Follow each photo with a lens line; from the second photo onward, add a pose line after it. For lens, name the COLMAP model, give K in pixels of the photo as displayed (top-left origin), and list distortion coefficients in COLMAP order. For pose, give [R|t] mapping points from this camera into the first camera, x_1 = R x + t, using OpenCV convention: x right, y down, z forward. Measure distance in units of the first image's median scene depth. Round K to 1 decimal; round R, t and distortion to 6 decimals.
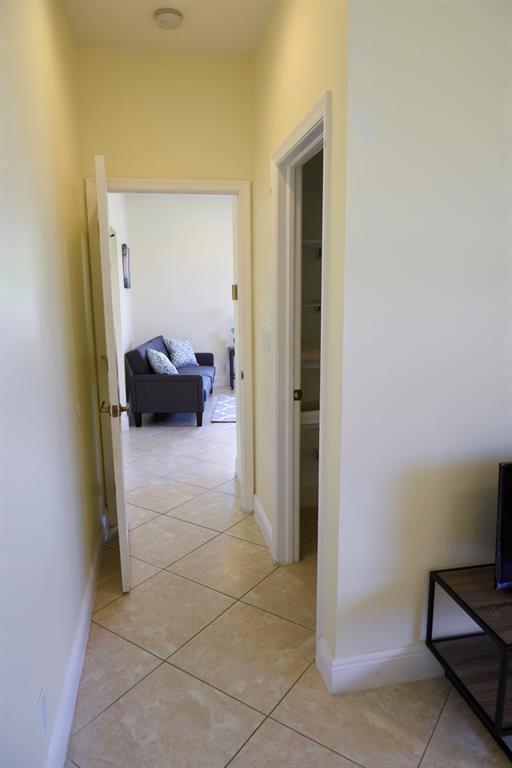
lens RADIAL K [[522.8, 0, 262.0], [0, 522.8, 383.9], [0, 0, 1]] dist [-0.013175, 0.000440]
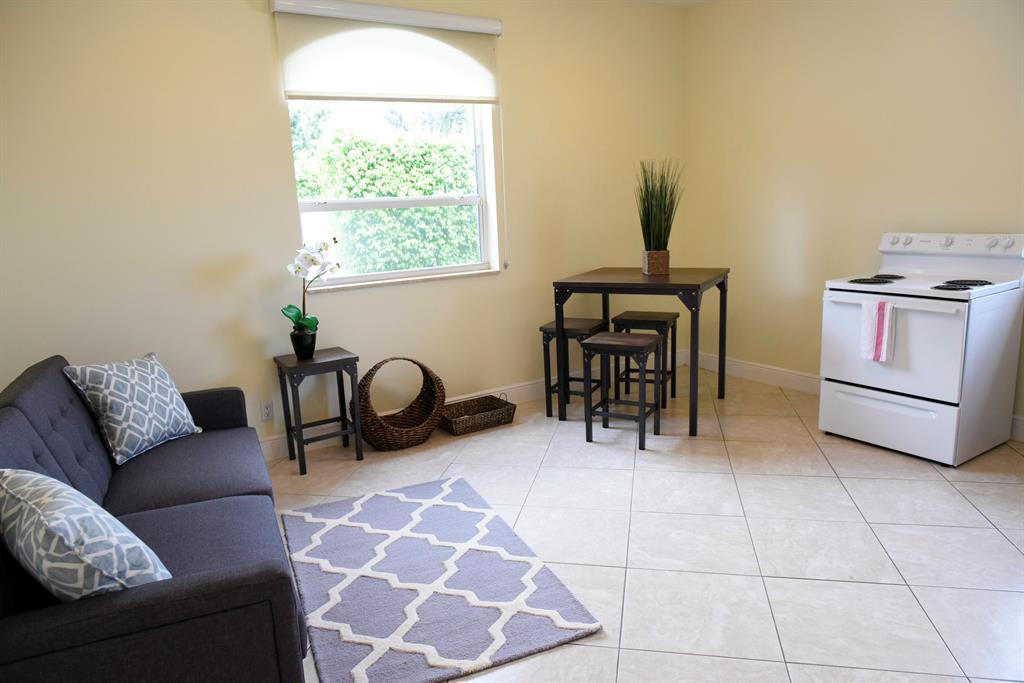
lens RADIAL K [[697.1, 0, 512.8], [0, 697.1, 341.8], [0, 0, 1]] dist [-0.013175, 0.000440]
pose [[0.924392, -0.105341, 0.366610, -0.216569], [0.101415, 0.994391, 0.030012, -0.193666], [-0.367715, 0.009437, 0.929890, 1.200072]]
